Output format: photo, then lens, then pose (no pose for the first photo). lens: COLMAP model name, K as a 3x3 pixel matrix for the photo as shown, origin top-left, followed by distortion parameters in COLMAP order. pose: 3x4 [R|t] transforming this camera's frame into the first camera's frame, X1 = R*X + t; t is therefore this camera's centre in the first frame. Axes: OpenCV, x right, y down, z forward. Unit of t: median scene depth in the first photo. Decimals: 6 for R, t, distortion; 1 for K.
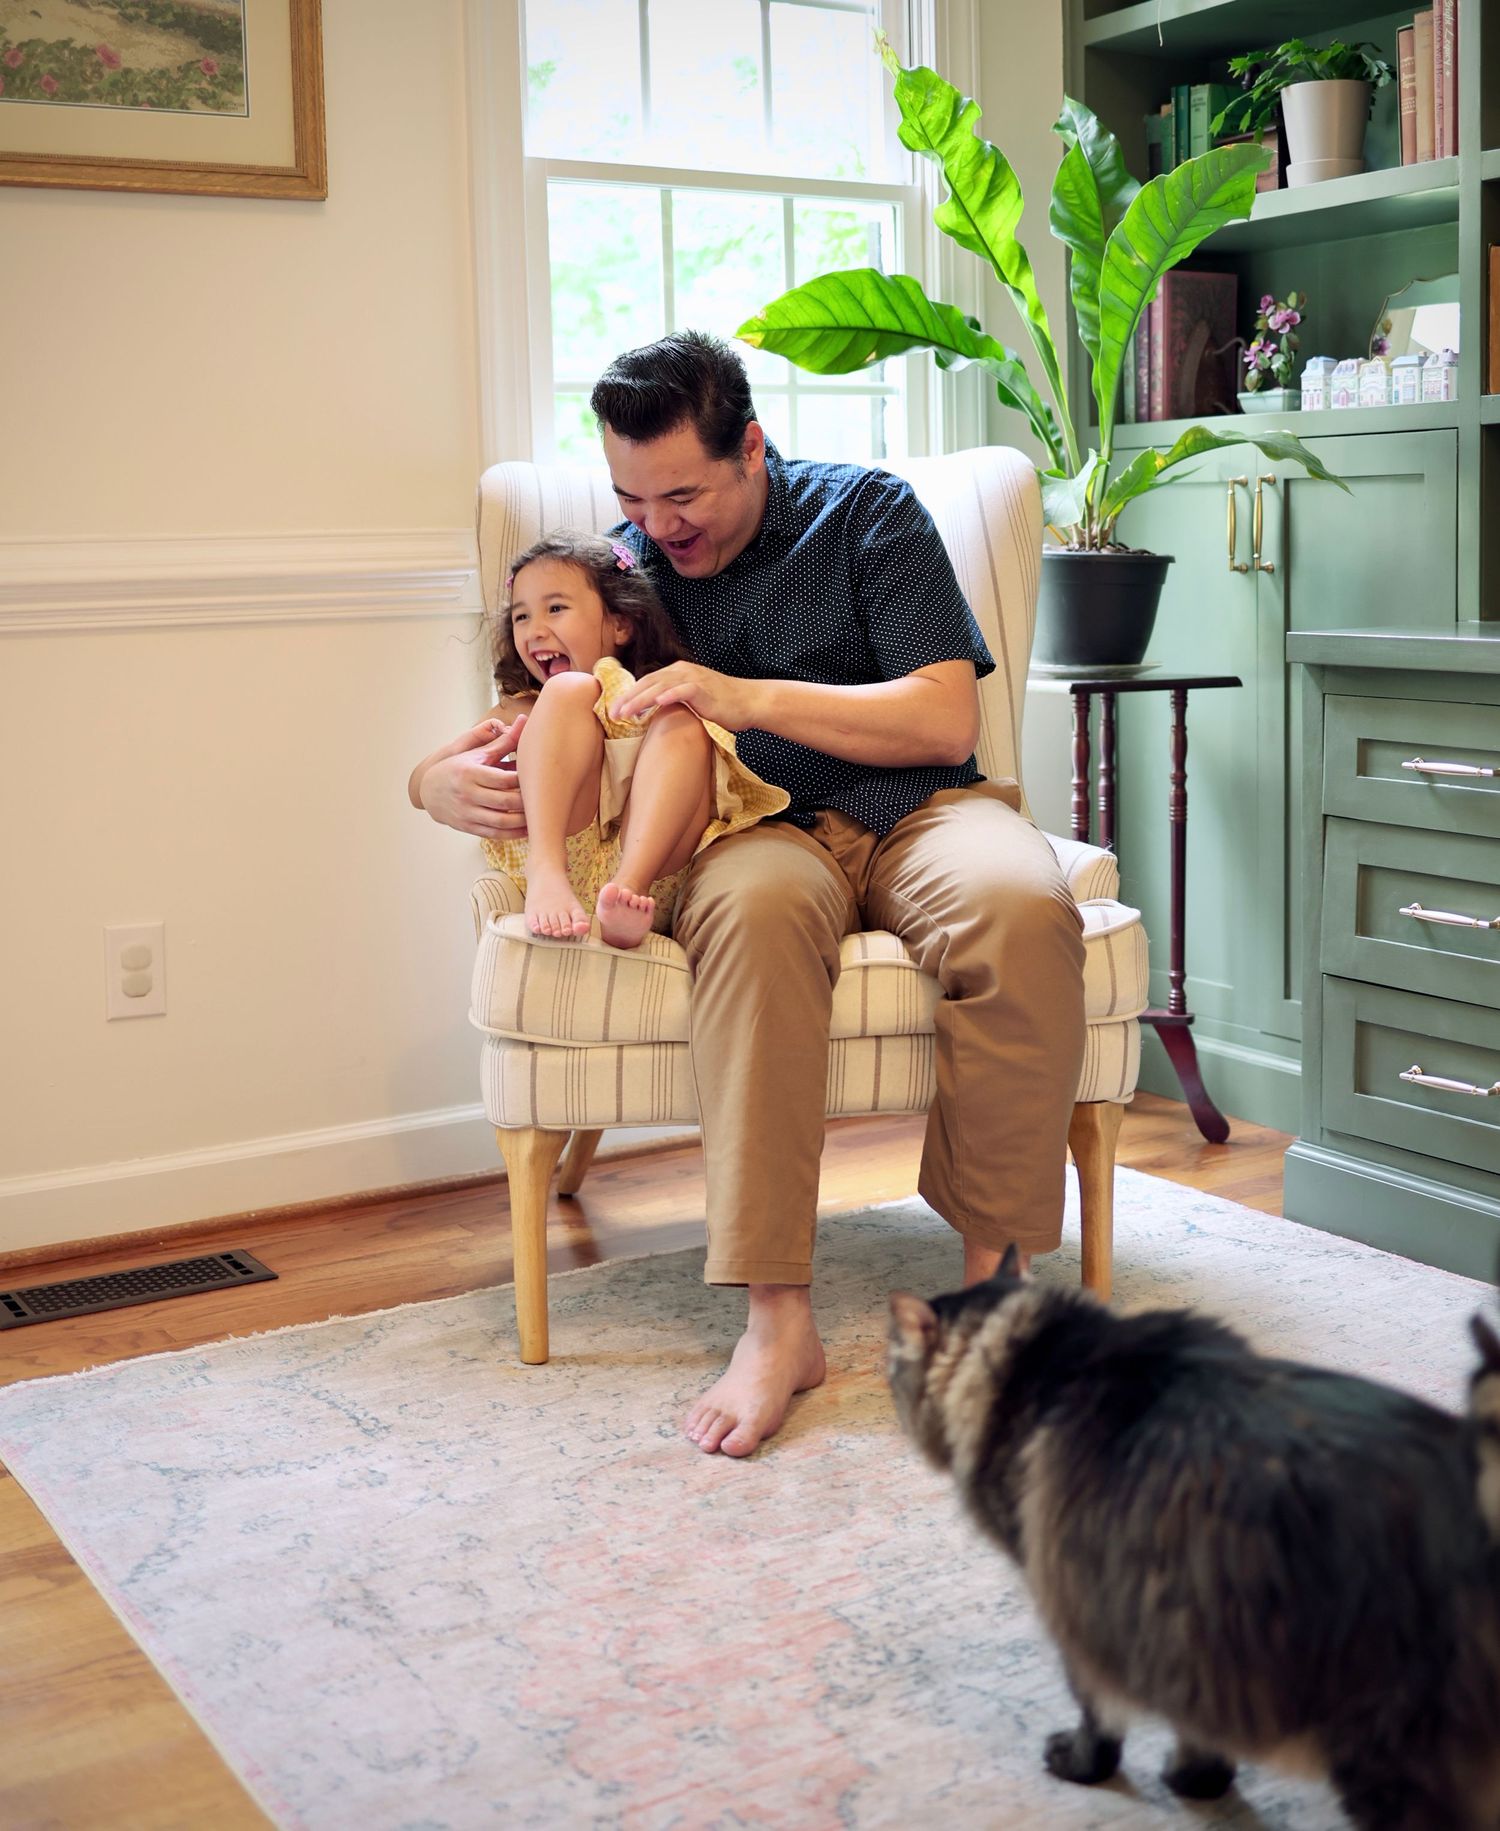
lens RADIAL K [[2314.6, 0, 755.9], [0, 2314.6, 806.5], [0, 0, 1]] dist [-0.040055, -0.017601]
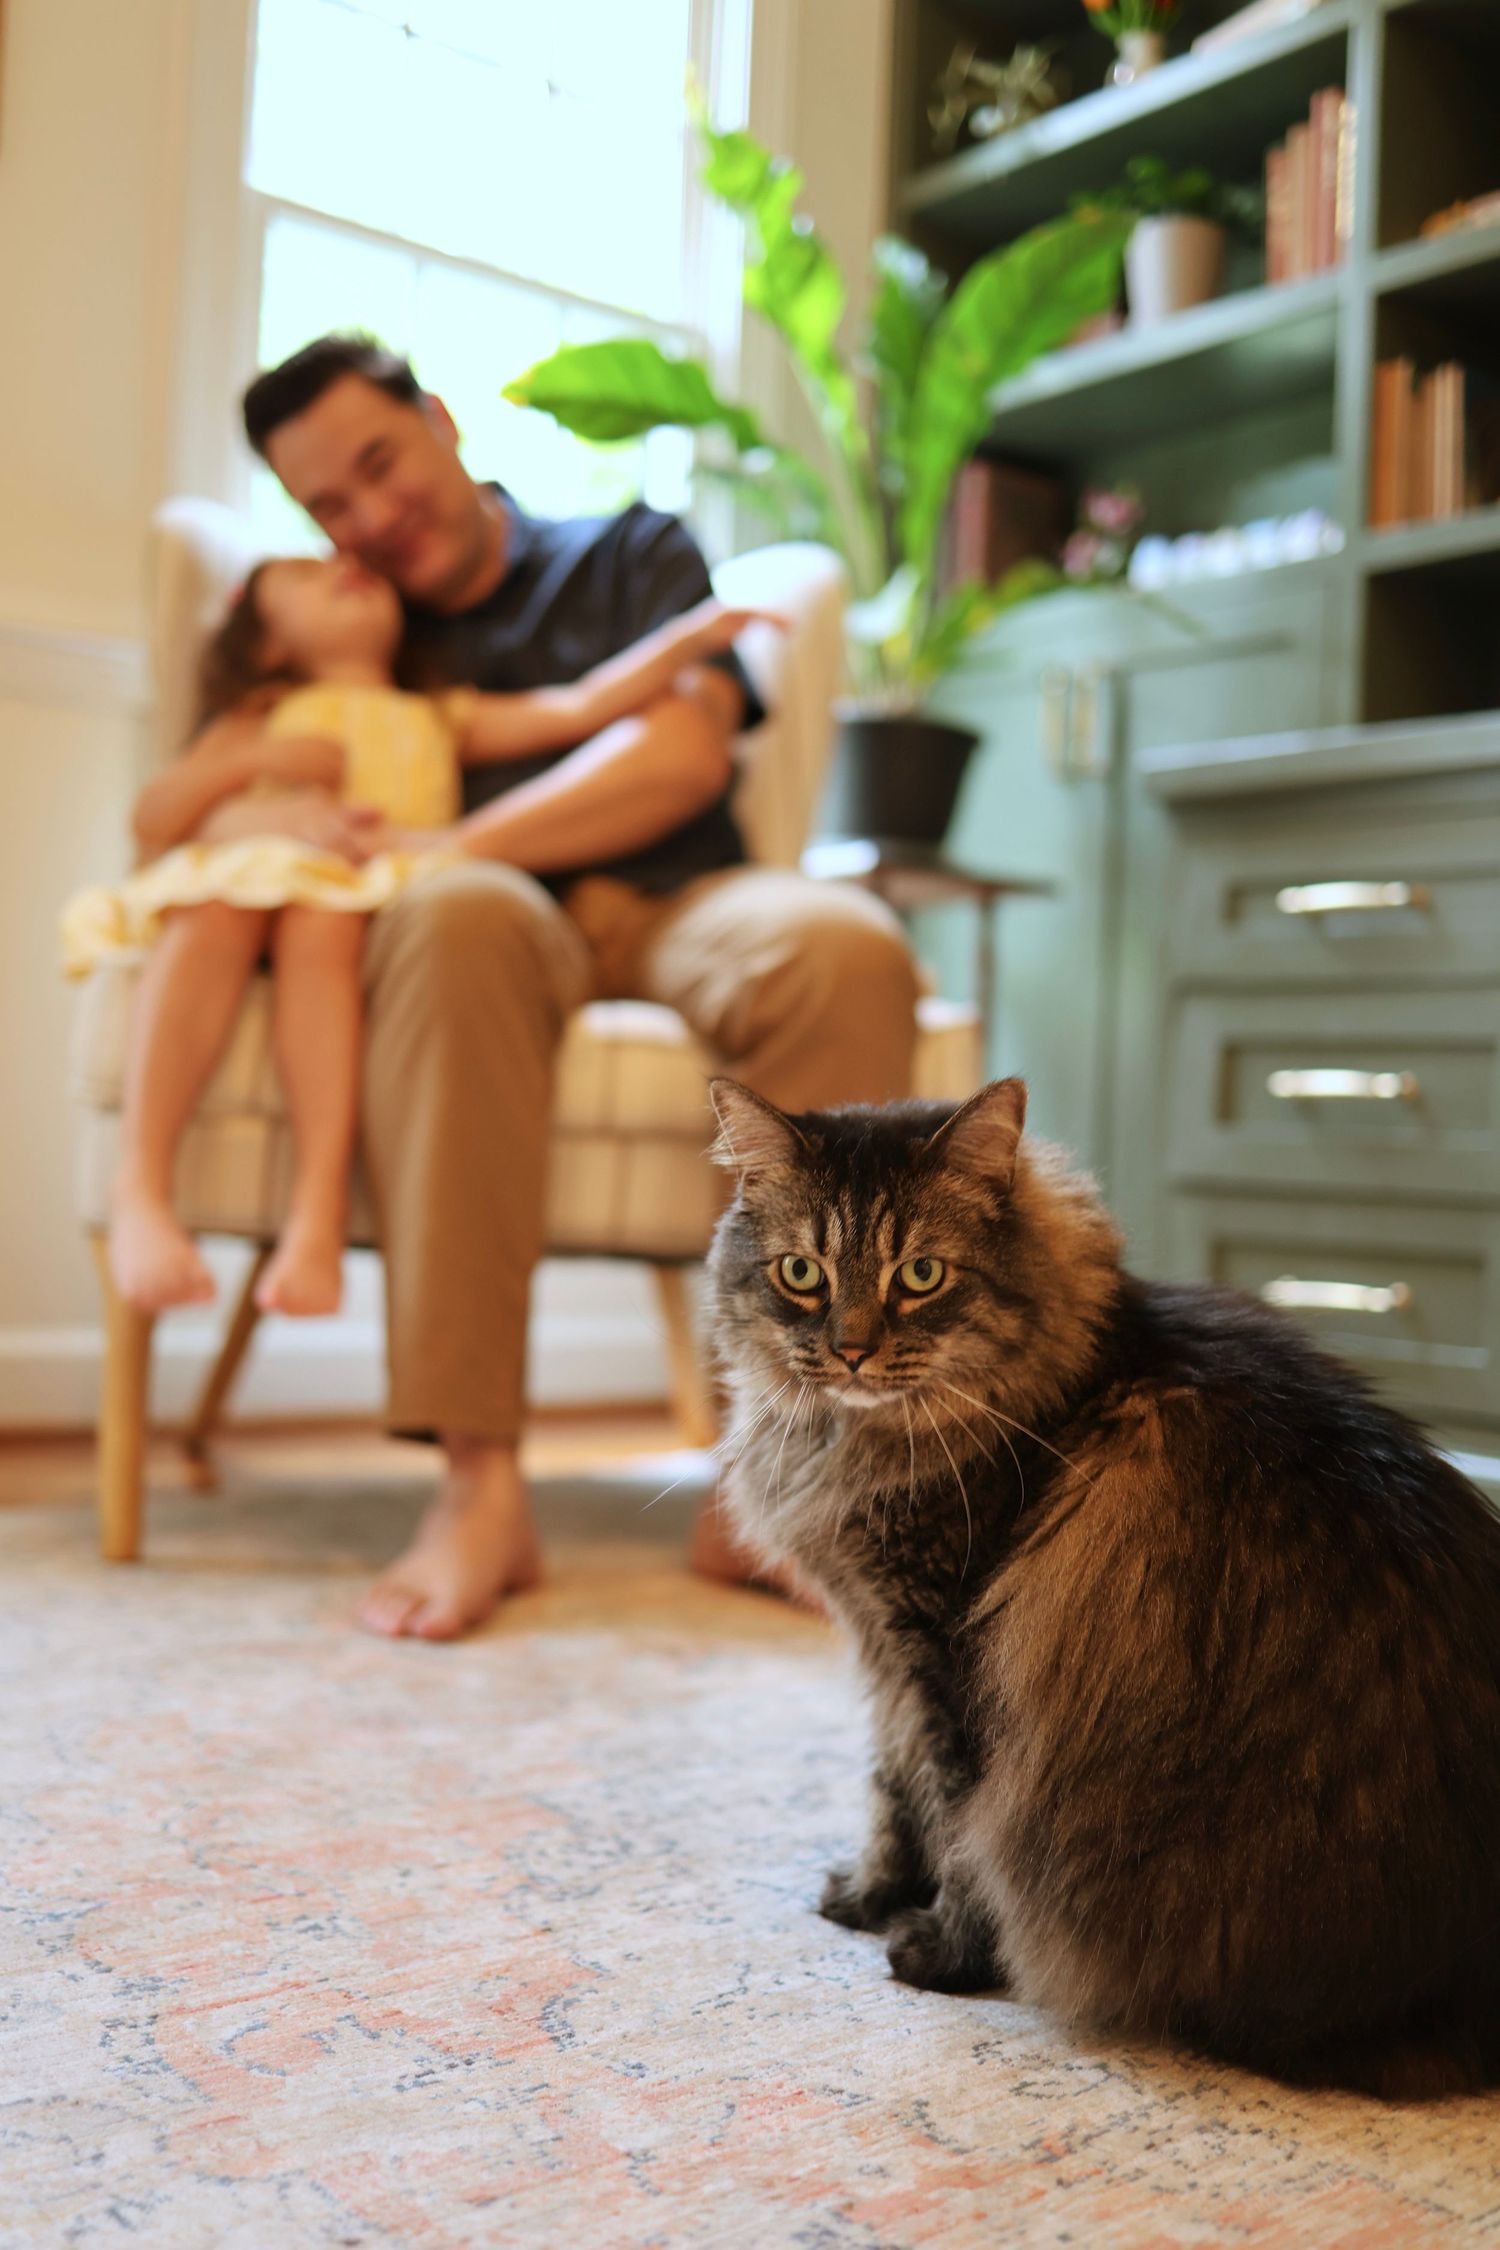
lens RADIAL K [[2304.6, 0, 750.0], [0, 2304.6, 1125.0], [0, 0, 1]] dist [-0.059127, 0.020977]
pose [[0.990255, 0.067212, 0.121972, 0.002405], [-0.052437, 0.991323, -0.120538, 0.240822], [-0.129015, 0.112967, 0.985187, 0.347499]]
